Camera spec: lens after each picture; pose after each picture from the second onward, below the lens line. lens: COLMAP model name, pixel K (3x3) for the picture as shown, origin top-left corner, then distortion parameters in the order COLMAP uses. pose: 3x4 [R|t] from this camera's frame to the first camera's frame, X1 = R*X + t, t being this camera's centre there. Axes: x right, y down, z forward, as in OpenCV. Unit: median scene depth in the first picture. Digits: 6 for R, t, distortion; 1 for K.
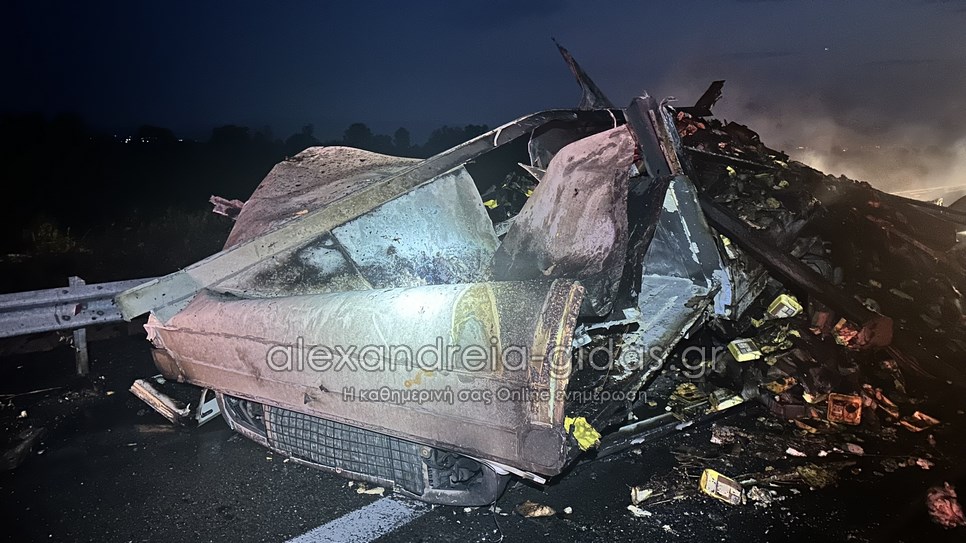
lens RADIAL K [[669.7, 0, 483.0], [0, 669.7, 271.5], [0, 0, 1]] dist [0.159038, -0.250839]
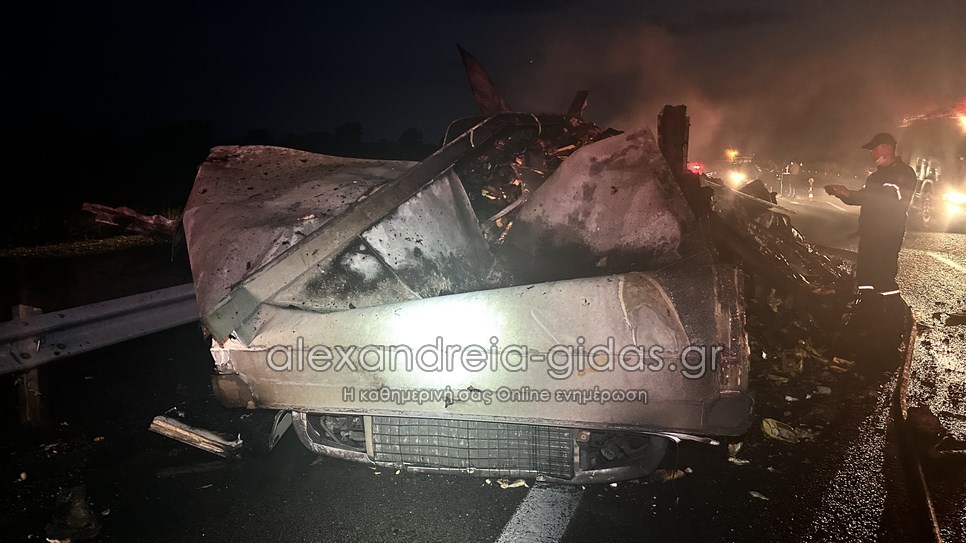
lens RADIAL K [[669.7, 0, 483.0], [0, 669.7, 271.5], [0, 0, 1]] dist [0.159038, -0.250839]
pose [[0.930424, -0.060981, 0.361375, -0.426323], [0.061129, 0.998069, 0.011033, -0.008849], [-0.361350, 0.011825, 0.932355, 0.046602]]
